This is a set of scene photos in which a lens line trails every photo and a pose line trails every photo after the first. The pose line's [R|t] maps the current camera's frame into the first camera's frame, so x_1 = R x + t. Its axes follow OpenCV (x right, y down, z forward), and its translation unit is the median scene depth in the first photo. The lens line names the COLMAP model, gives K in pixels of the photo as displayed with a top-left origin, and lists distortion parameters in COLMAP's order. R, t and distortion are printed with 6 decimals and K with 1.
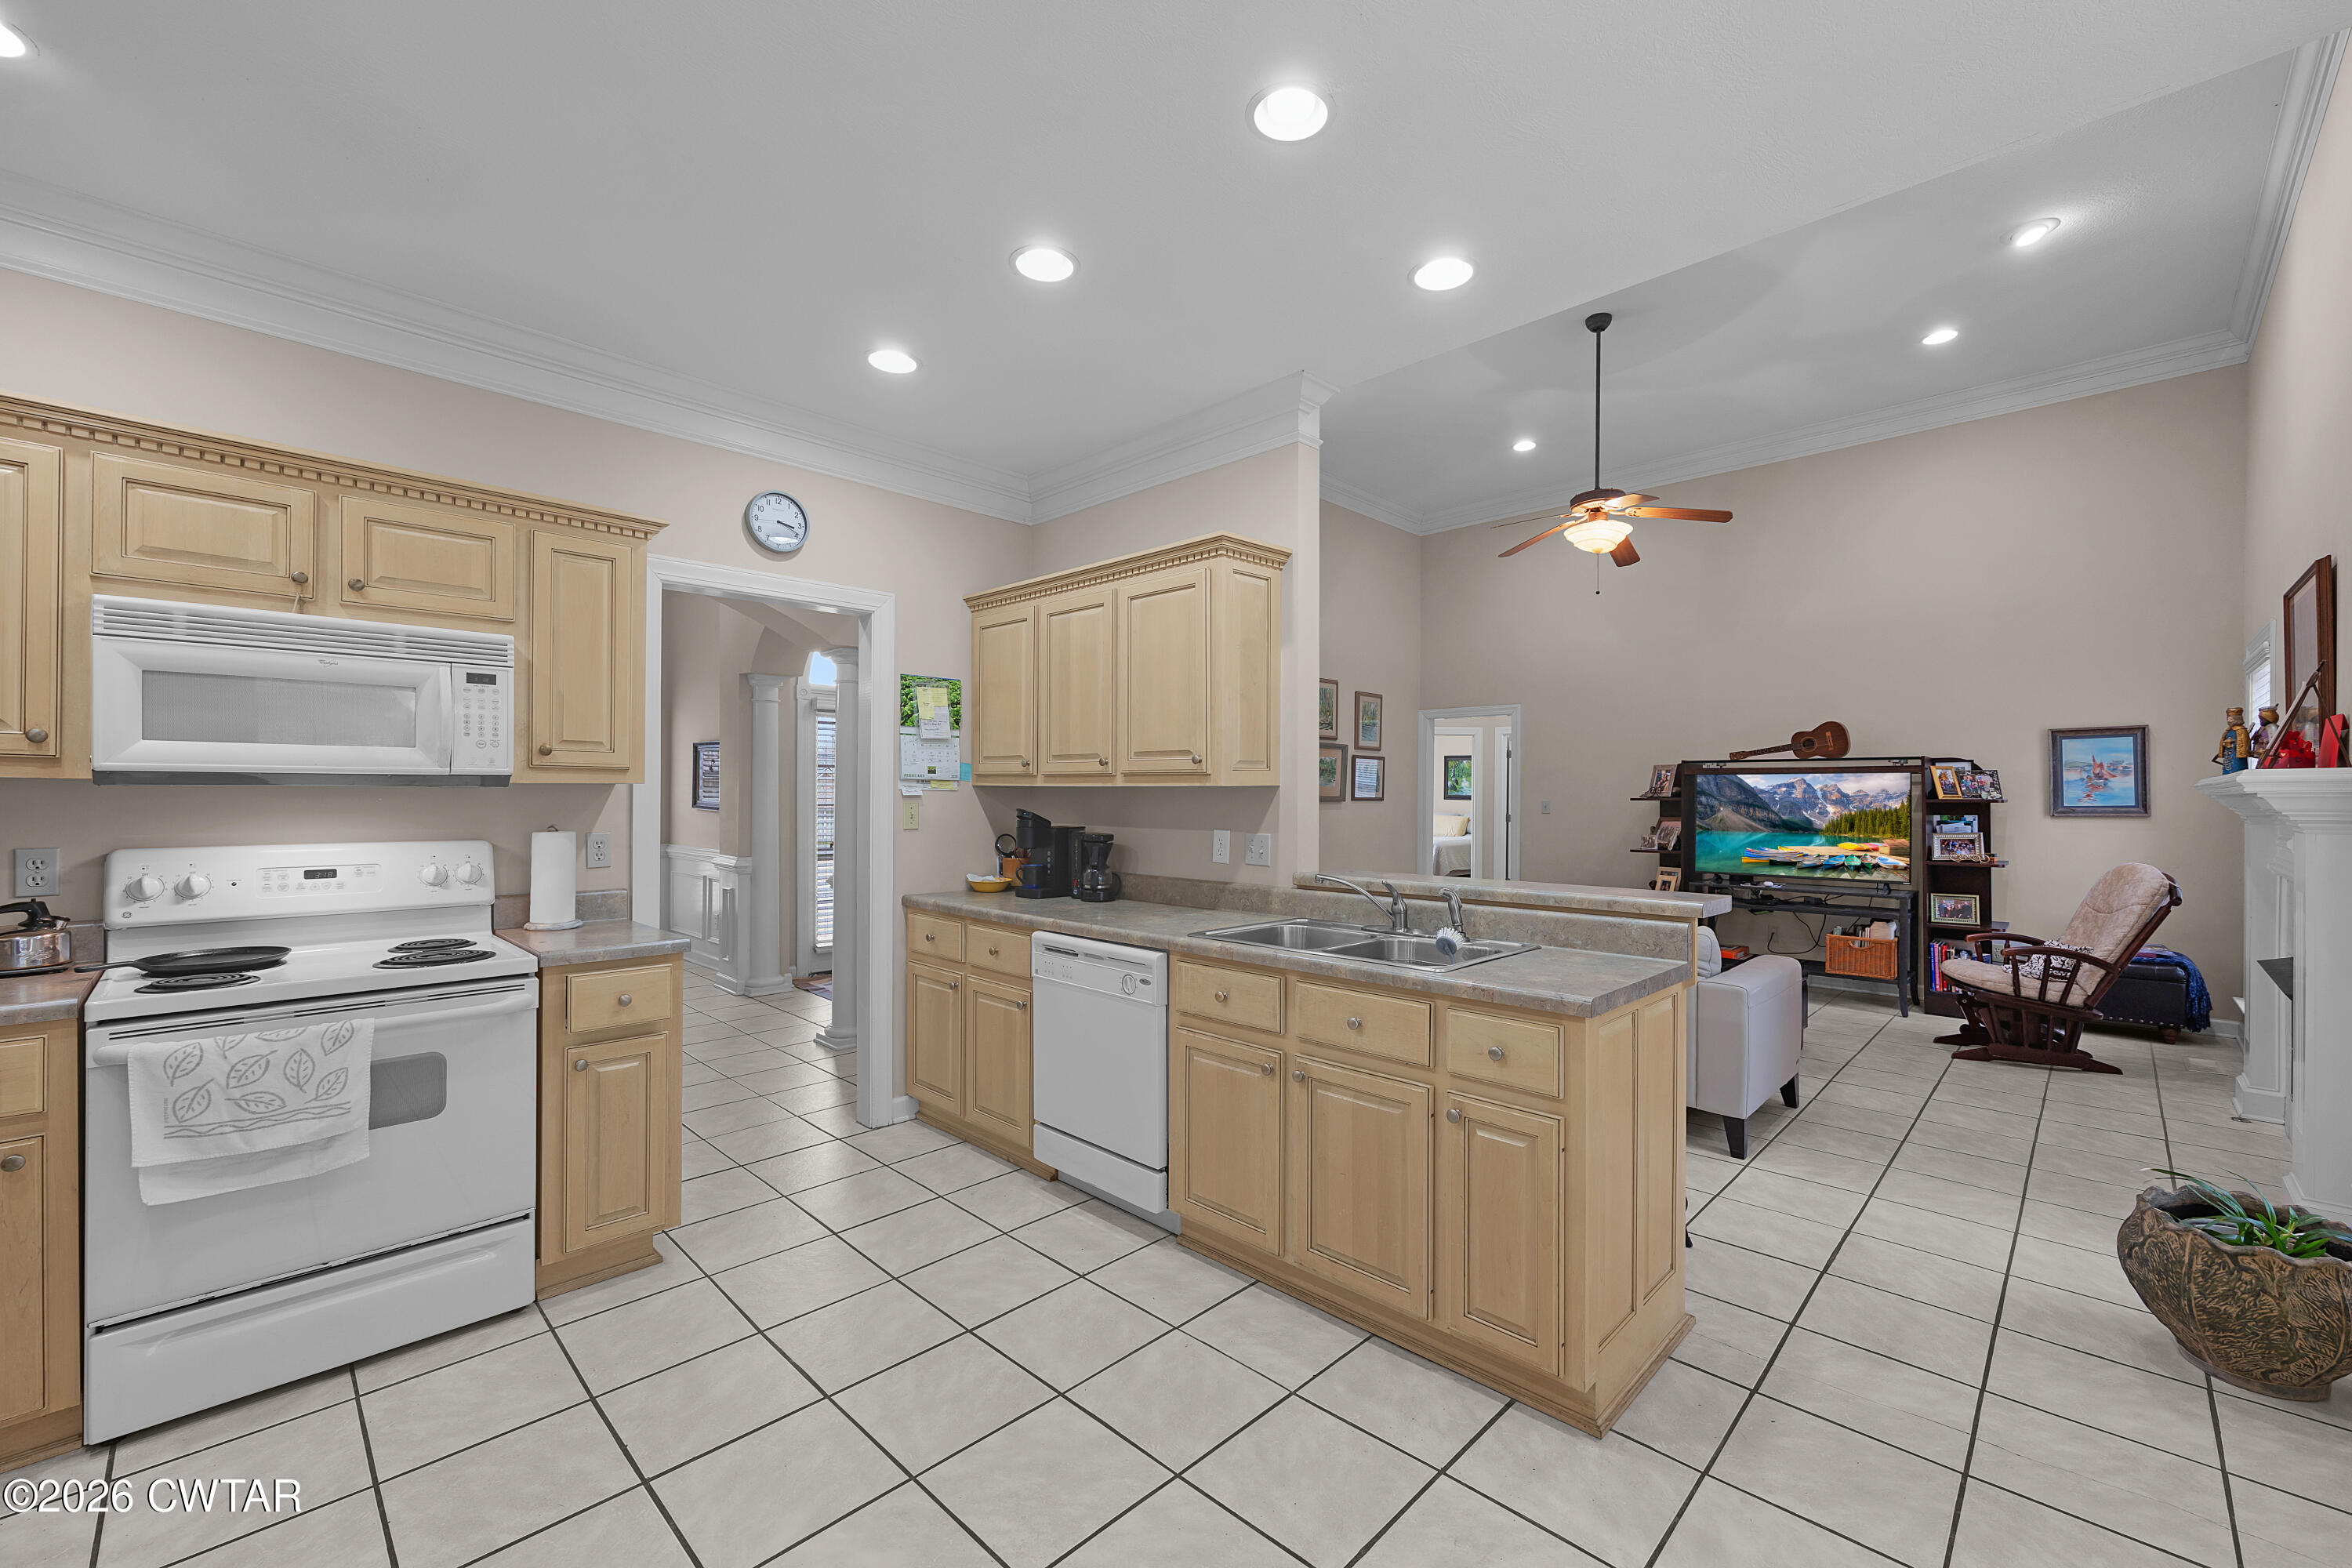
lens RADIAL K [[949.2, 0, 1182.0], [0, 949.2, 791.1], [0, 0, 1]] dist [0.000432, 0.000254]
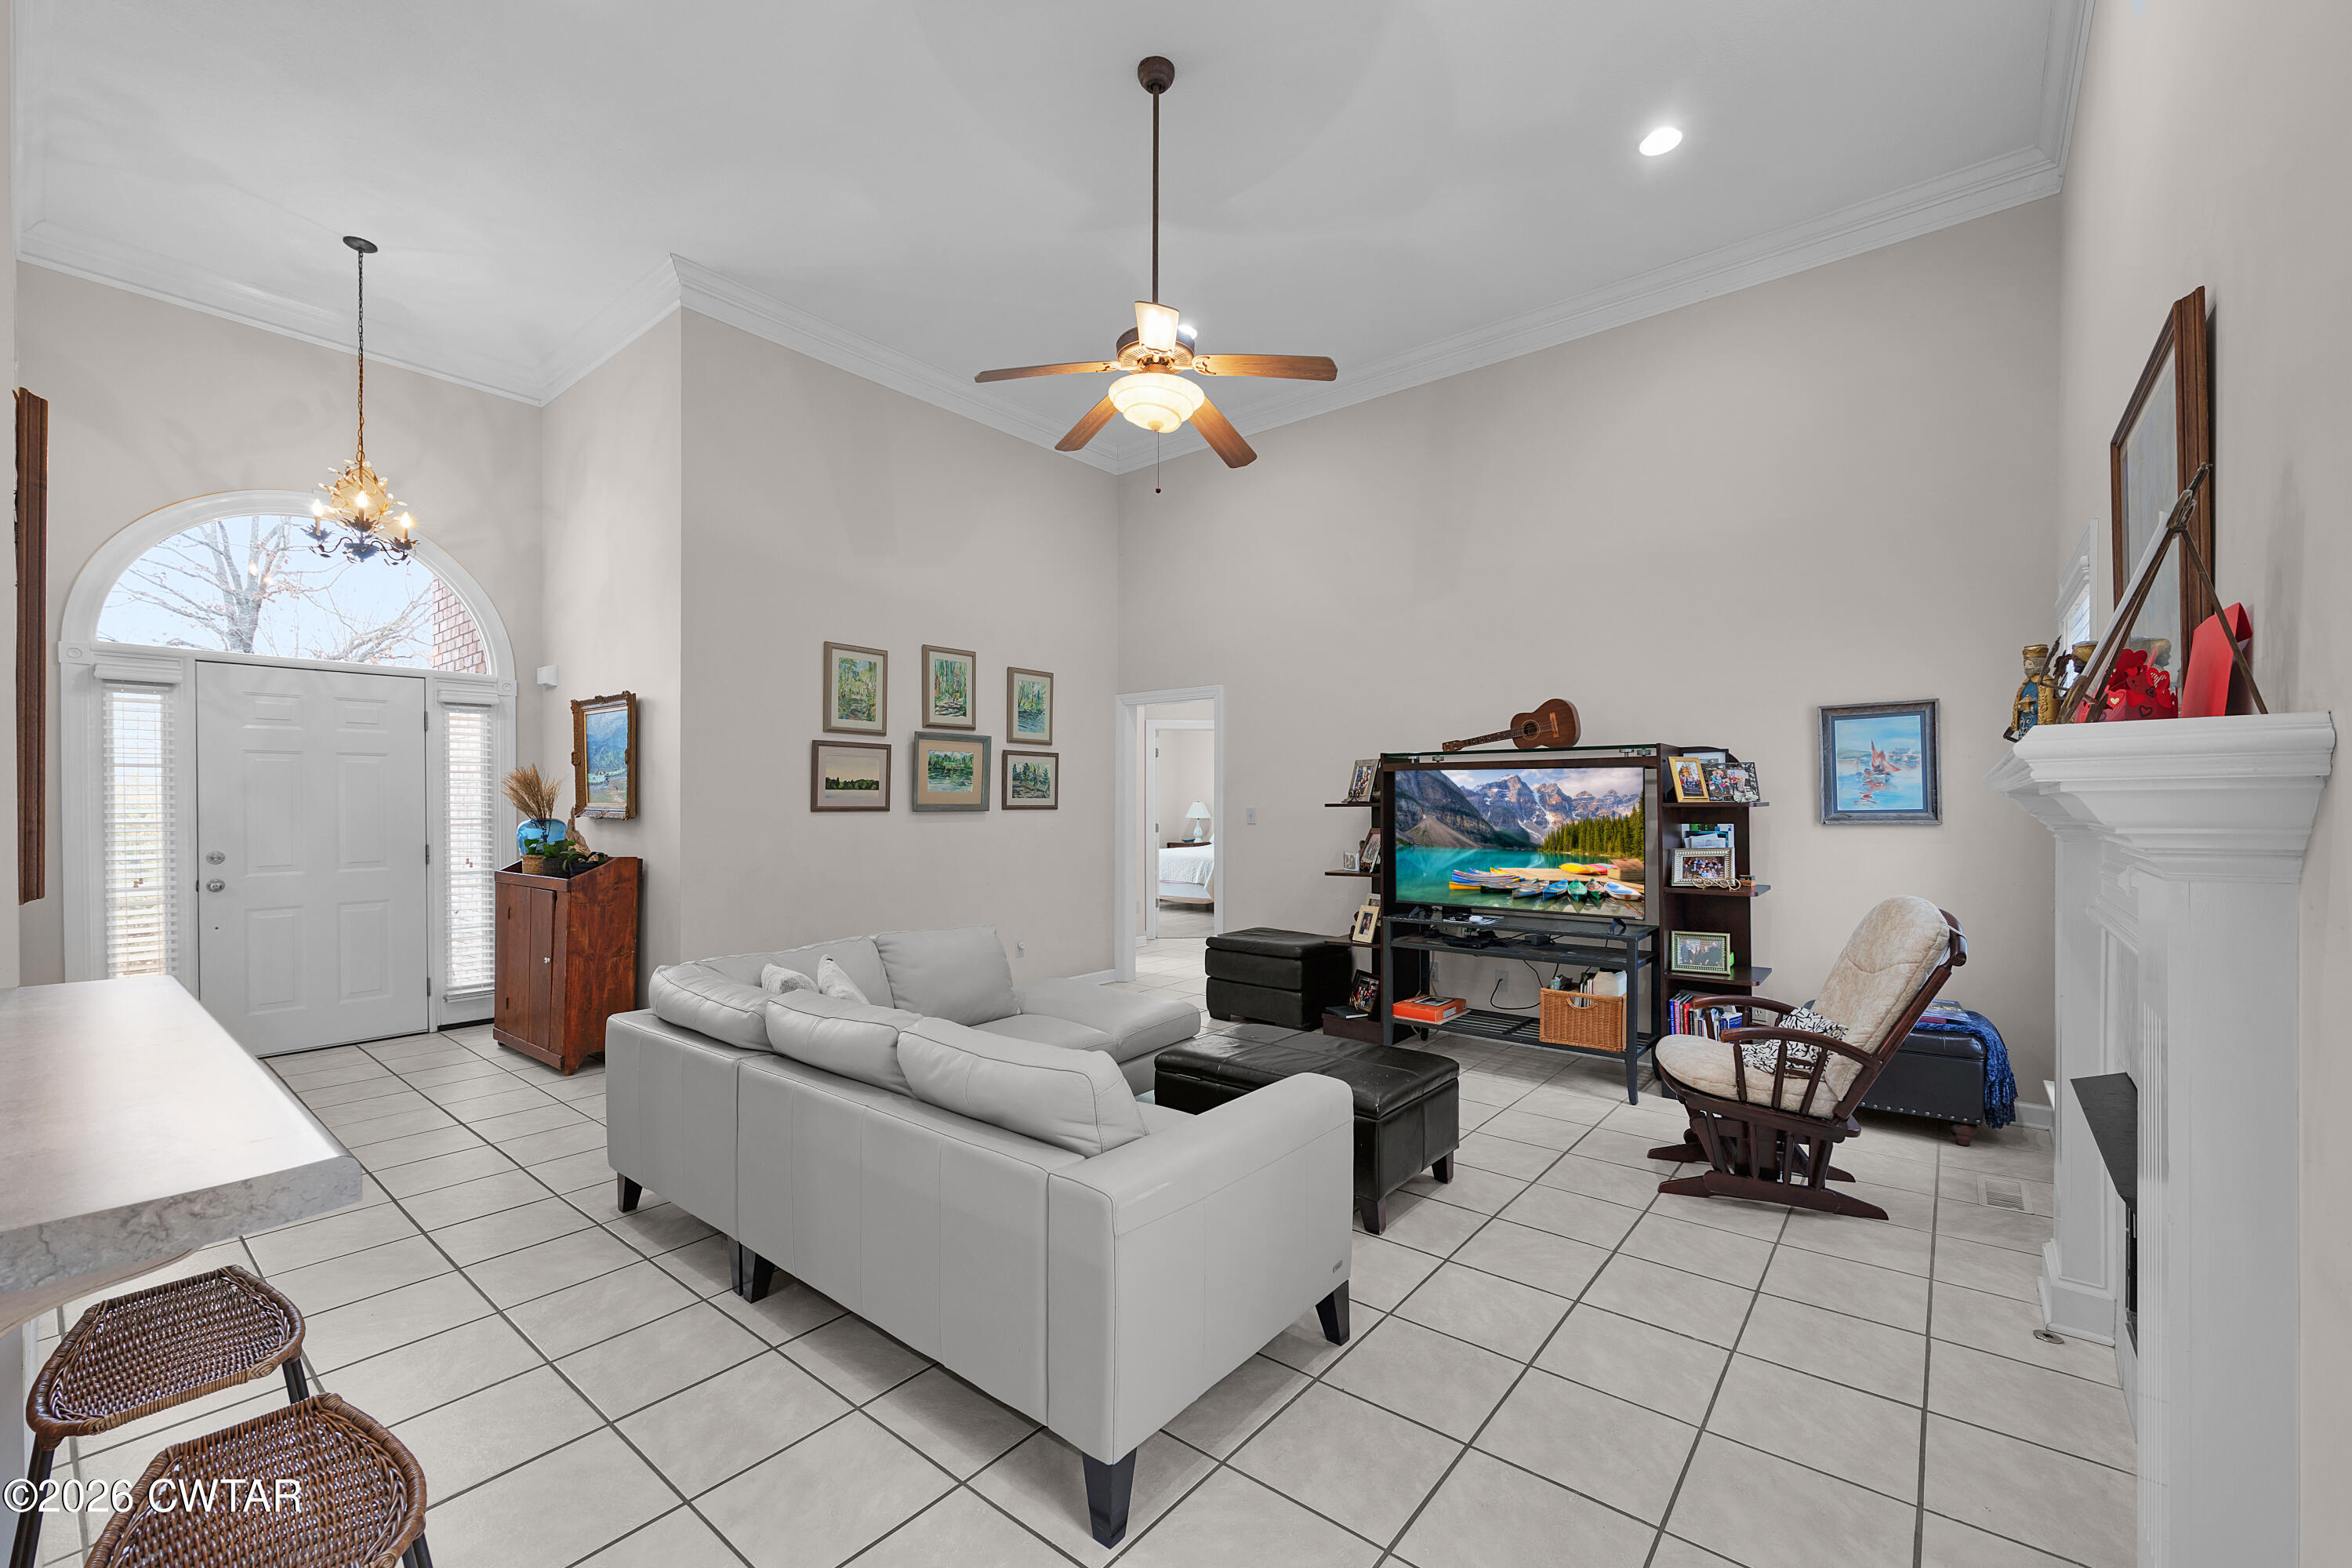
lens RADIAL K [[954.7, 0, 1181.7], [0, 954.7, 803.6], [0, 0, 1]] dist [0.000376, 0.000437]
pose [[0.995746, -0.007419, 0.091846, 0.348173], [0.006985, 0.999963, 0.005046, 0.002963], [-0.091880, -0.004383, 0.995760, 0.303442]]
